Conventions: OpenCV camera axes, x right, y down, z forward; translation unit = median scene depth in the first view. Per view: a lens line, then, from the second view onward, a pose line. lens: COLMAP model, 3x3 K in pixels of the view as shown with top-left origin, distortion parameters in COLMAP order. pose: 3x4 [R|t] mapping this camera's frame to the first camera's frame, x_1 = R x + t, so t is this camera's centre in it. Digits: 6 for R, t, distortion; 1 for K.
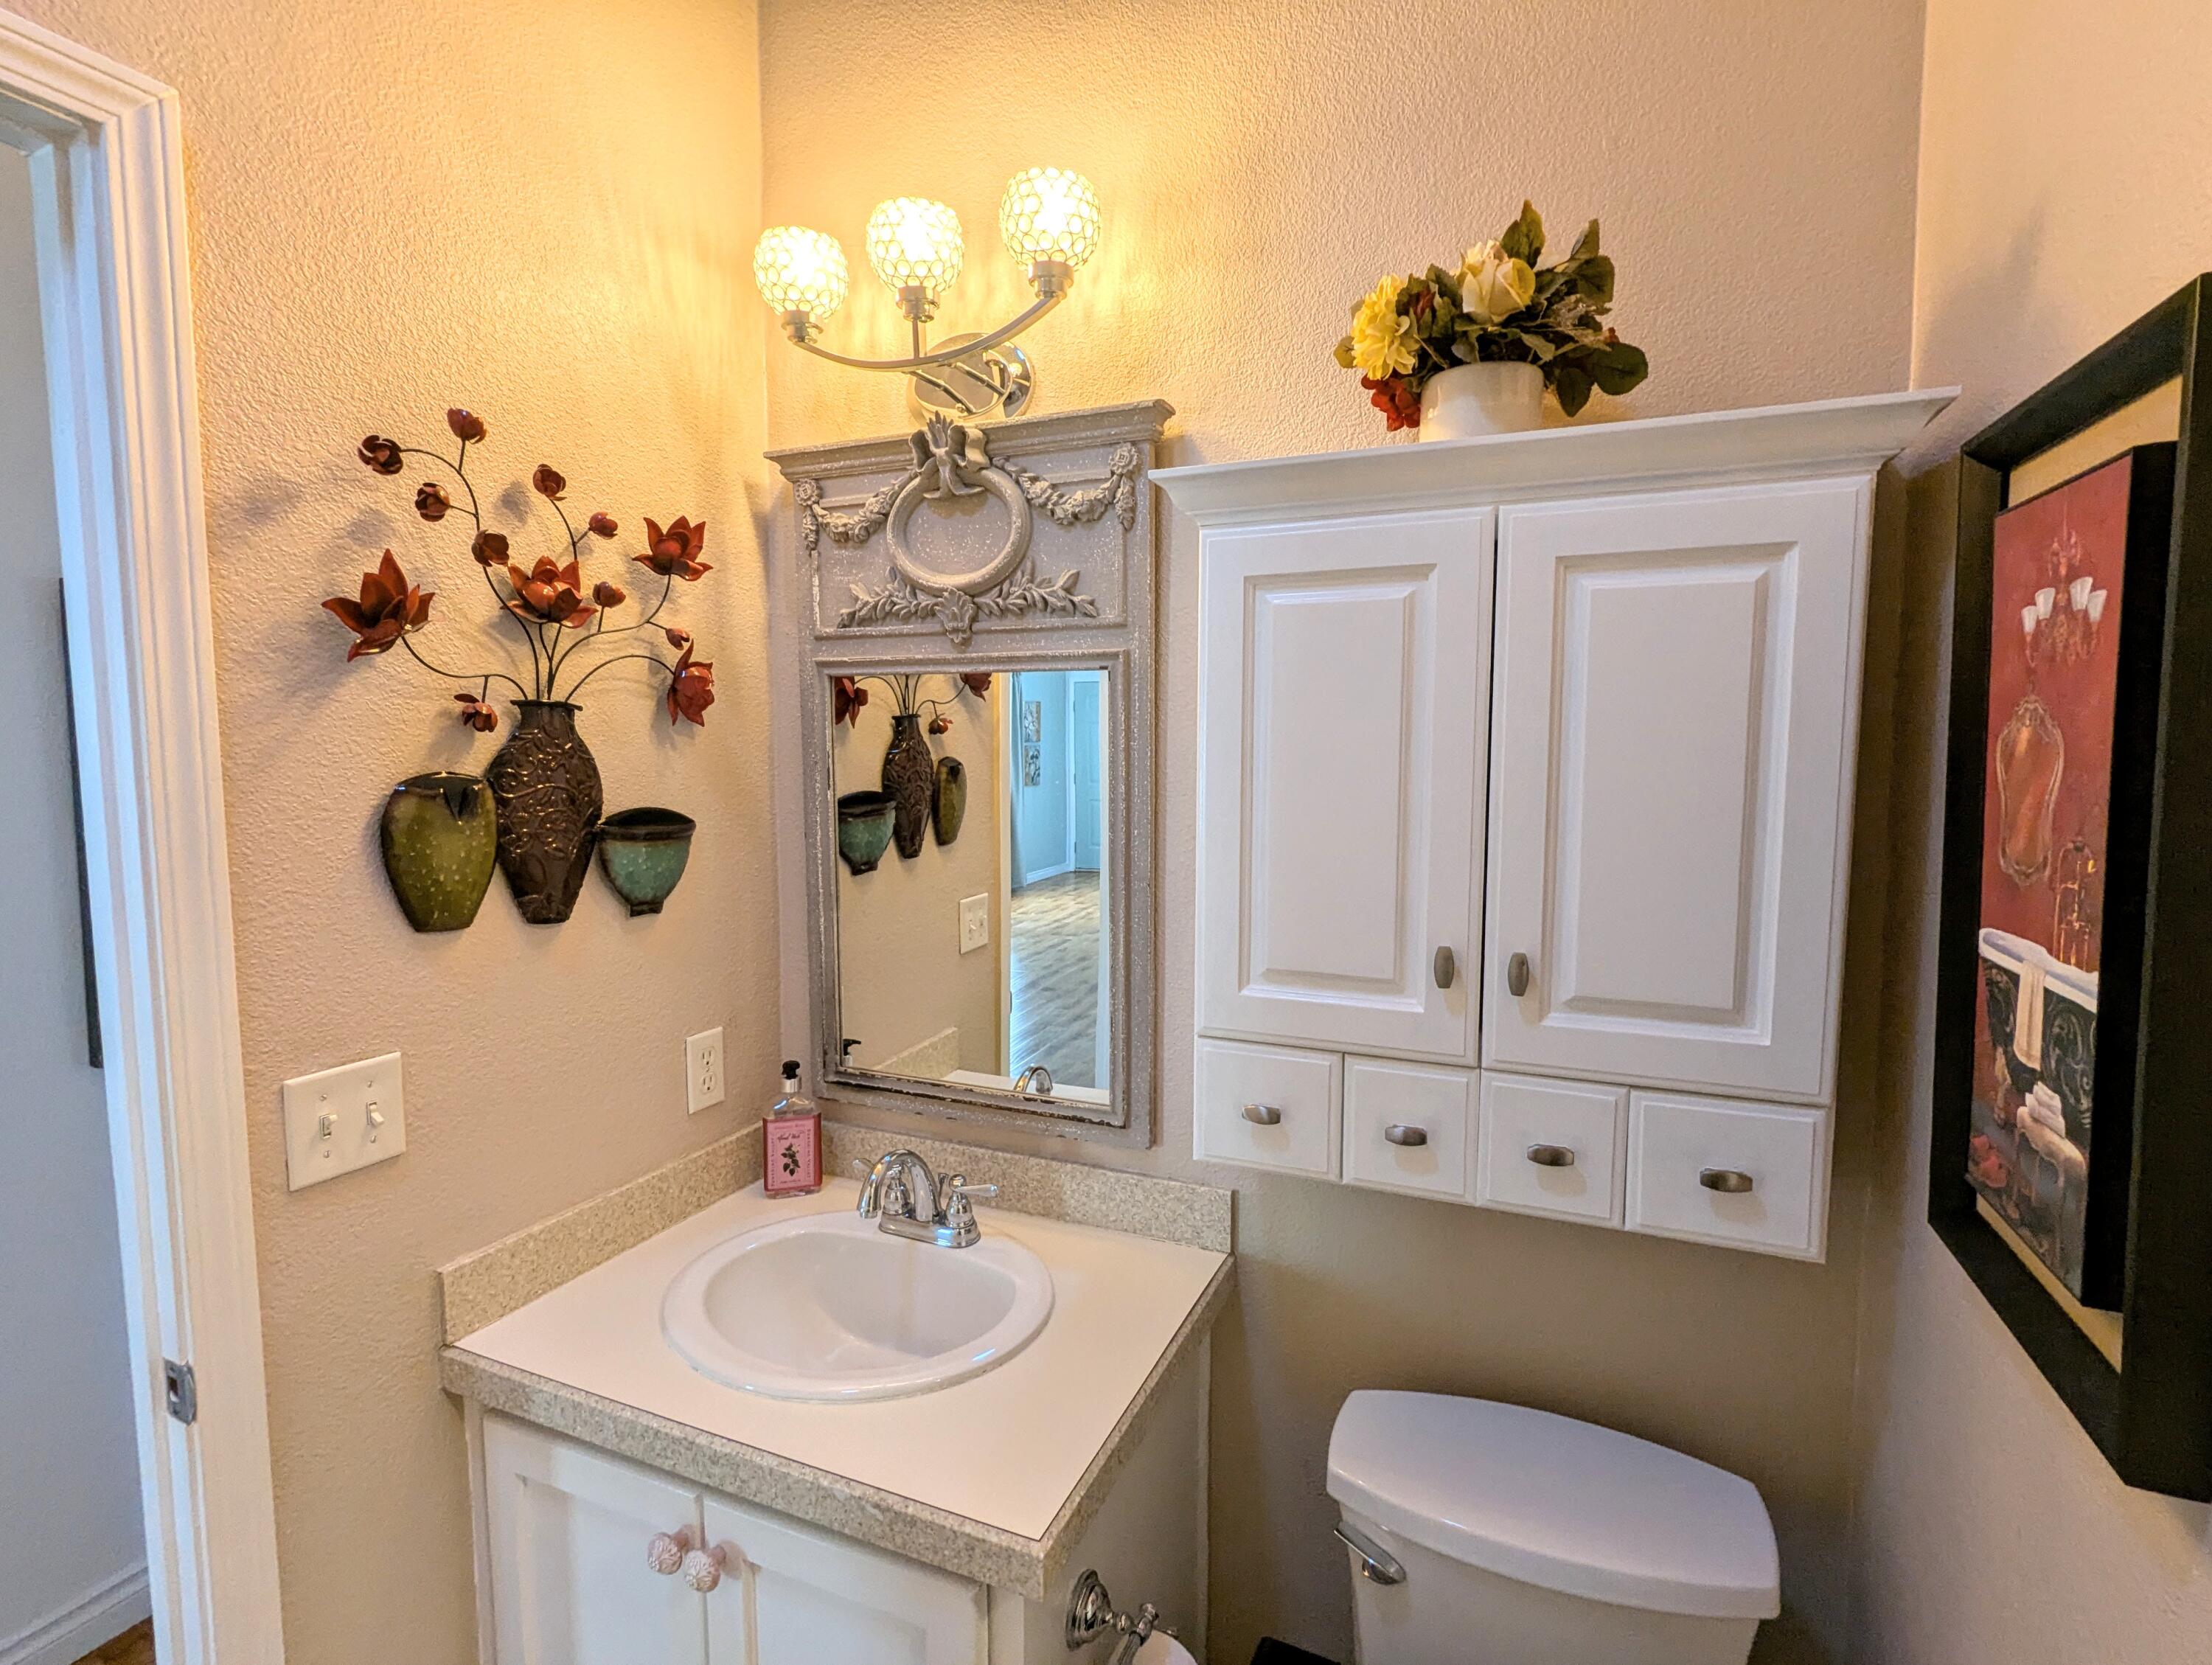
lens RADIAL K [[1049.0, 0, 1110.5], [0, 1049.0, 834.0], [0, 0, 1]] dist [0.004530, -0.002637]
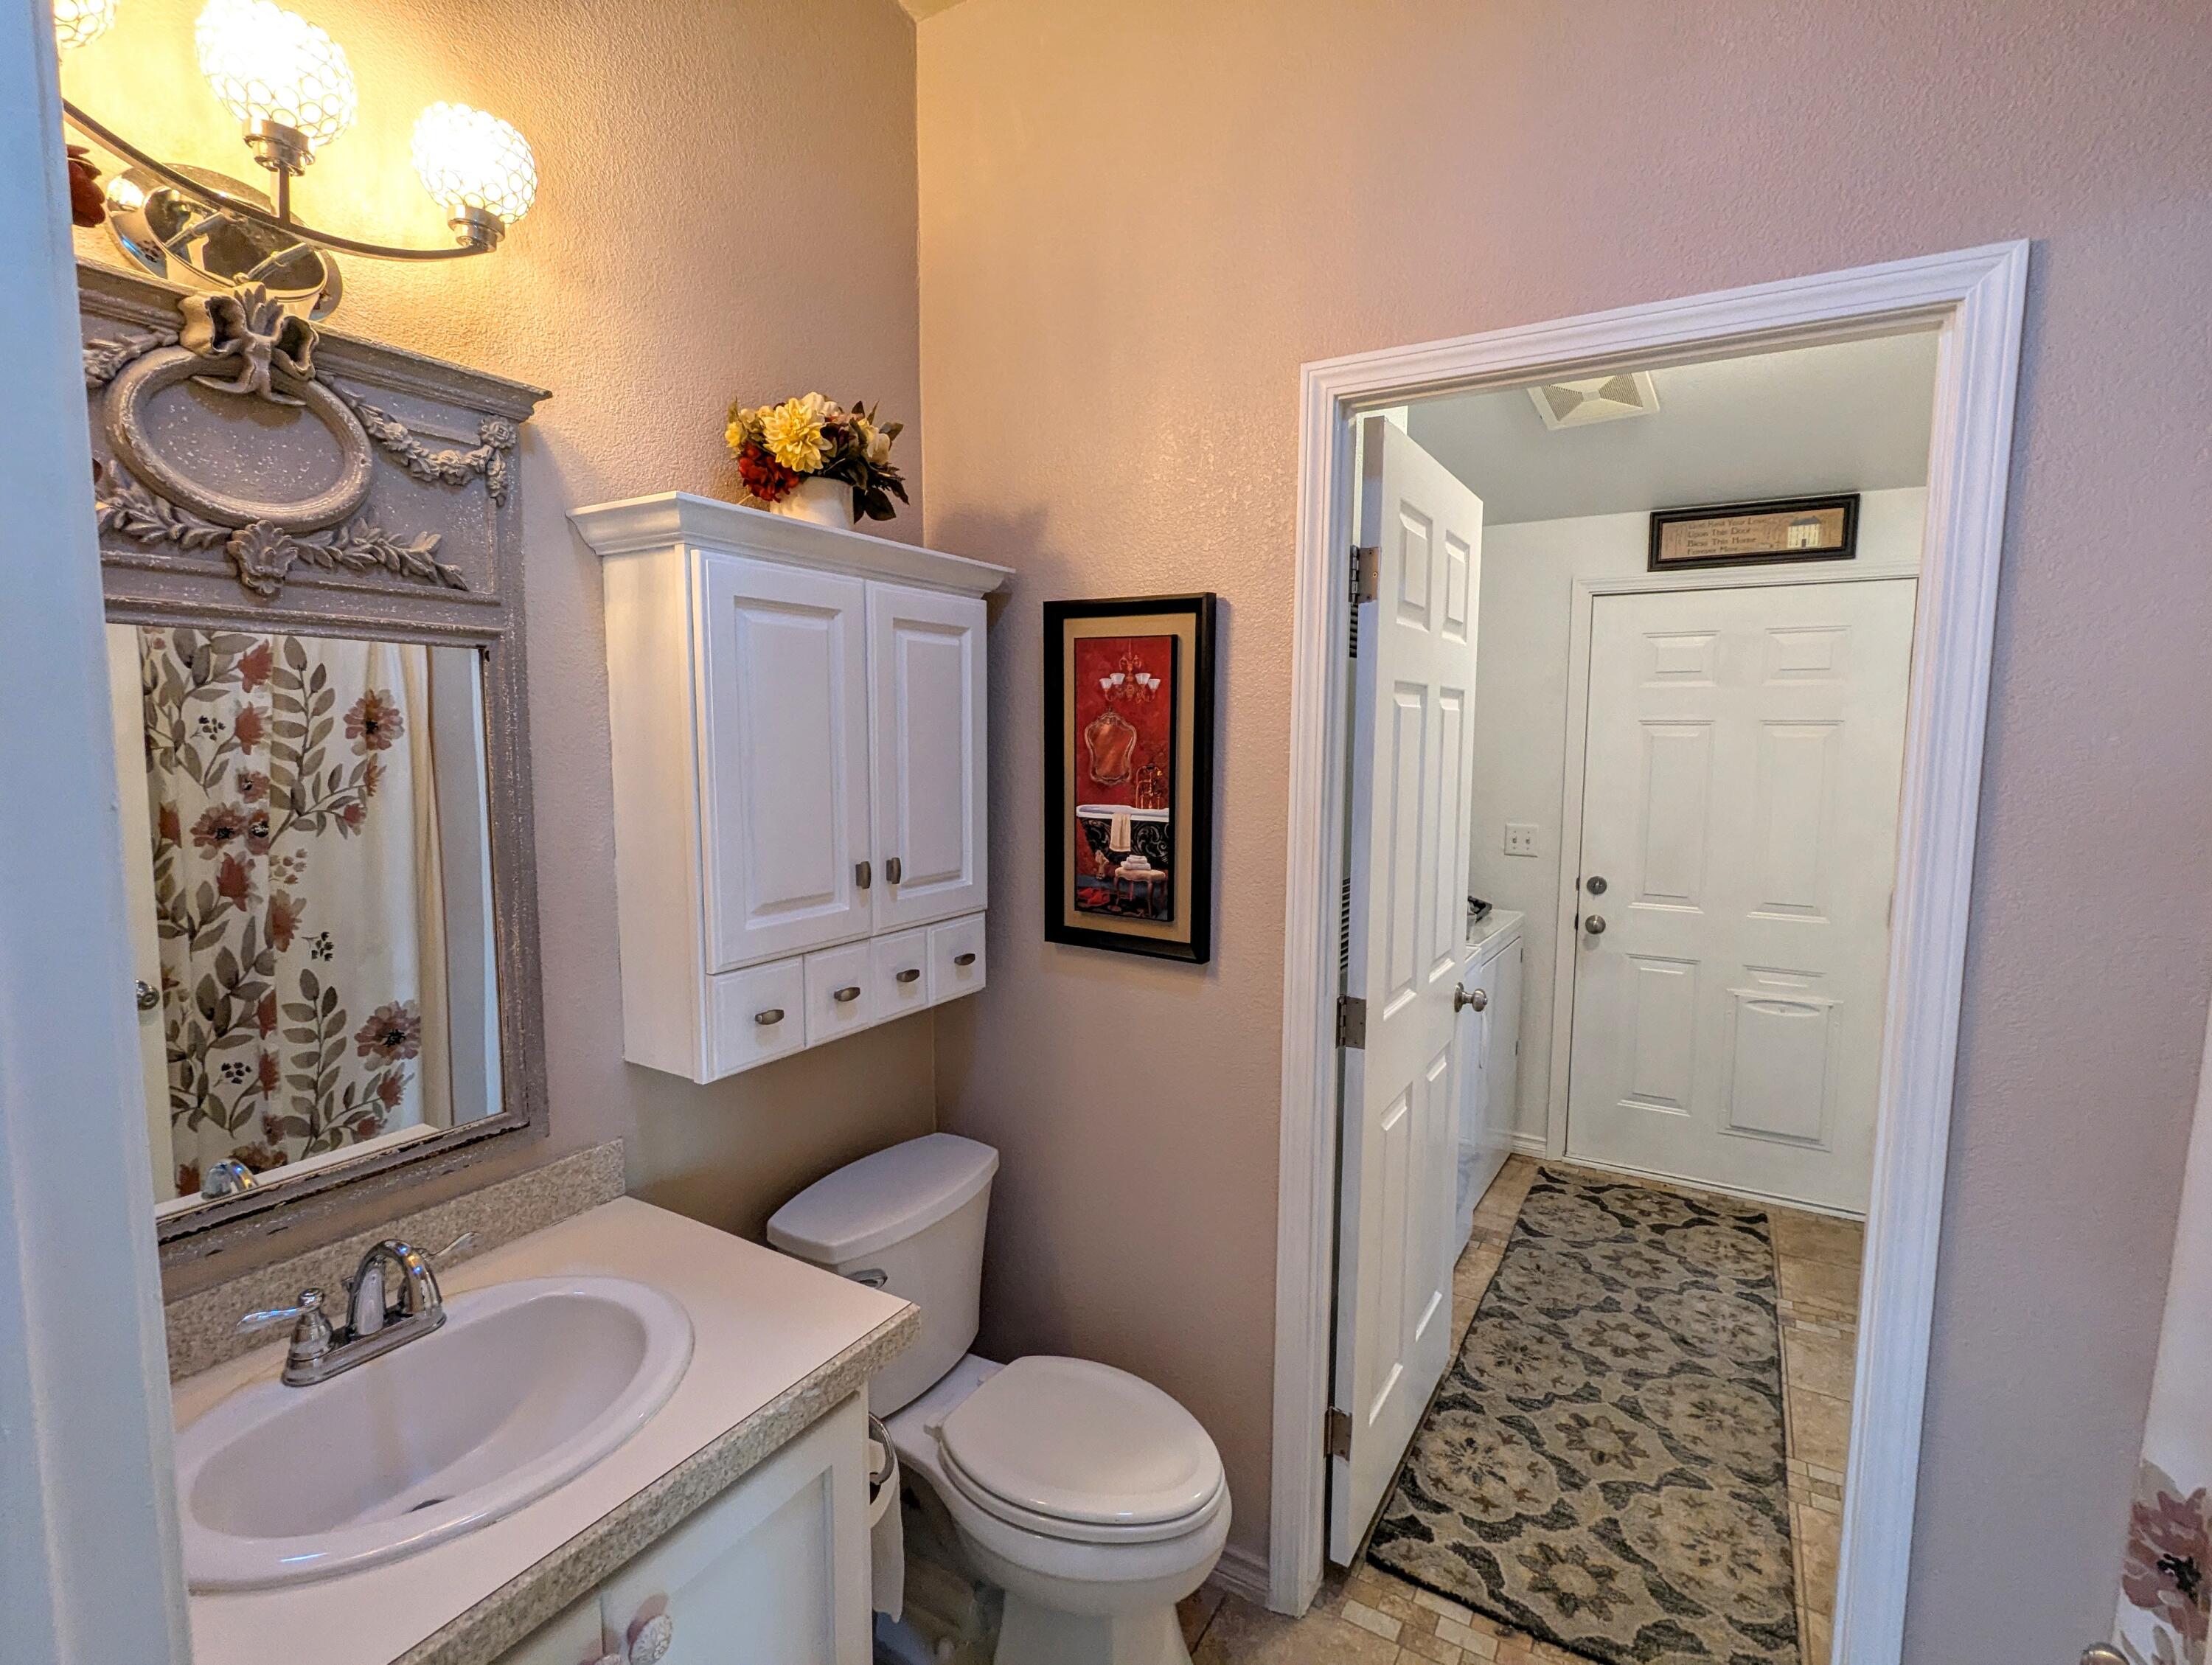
lens RADIAL K [[1050.5, 0, 1112.4], [0, 1050.5, 828.3], [0, 0, 1]] dist [0.003293, -0.001848]
pose [[0.130760, -0.094502, 0.986900, -0.890827], [0.078038, 0.993339, 0.084779, -0.033881], [-0.988338, 0.065930, 0.137264, 0.330919]]
